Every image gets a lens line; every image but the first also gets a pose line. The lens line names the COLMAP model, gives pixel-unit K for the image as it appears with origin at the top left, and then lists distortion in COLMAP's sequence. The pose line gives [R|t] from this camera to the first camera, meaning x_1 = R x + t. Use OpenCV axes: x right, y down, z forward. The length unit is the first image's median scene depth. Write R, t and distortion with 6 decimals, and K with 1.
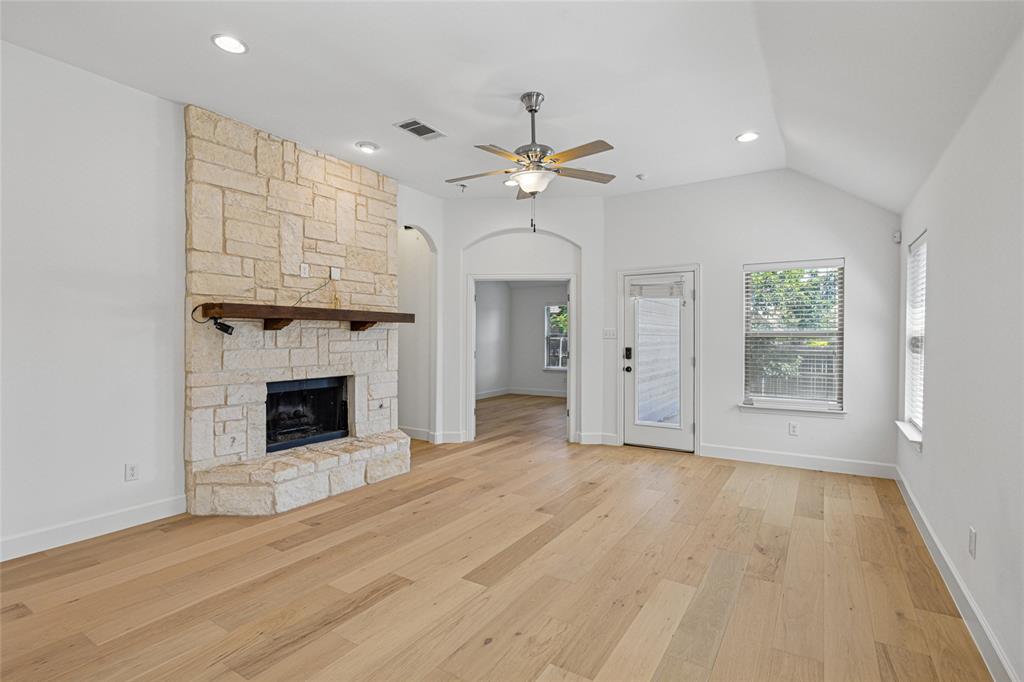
lens RADIAL K [[492.9, 0, 502.5], [0, 492.9, 339.5], [0, 0, 1]] dist [-0.002415, 0.002091]
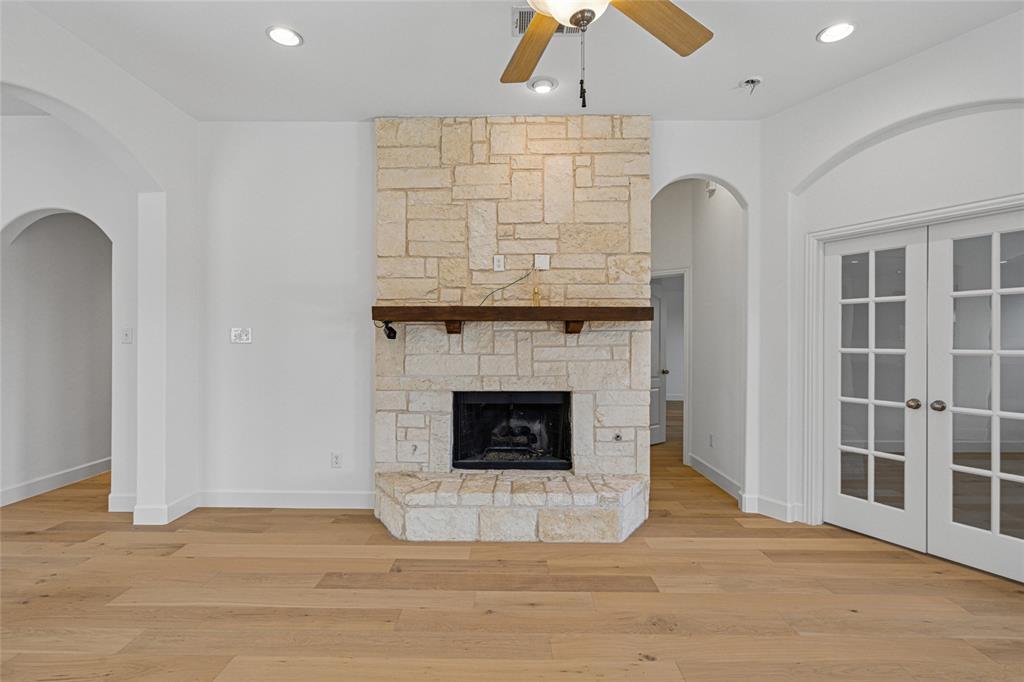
lens RADIAL K [[492.9, 0, 507.0], [0, 492.9, 339.2], [0, 0, 1]] dist [-0.002415, 0.002091]
pose [[0.535522, -0.001616, -0.844520, 0.340481], [-0.006502, 0.999961, -0.006037, -0.004058], [0.844496, 0.008724, 0.535491, 0.592301]]
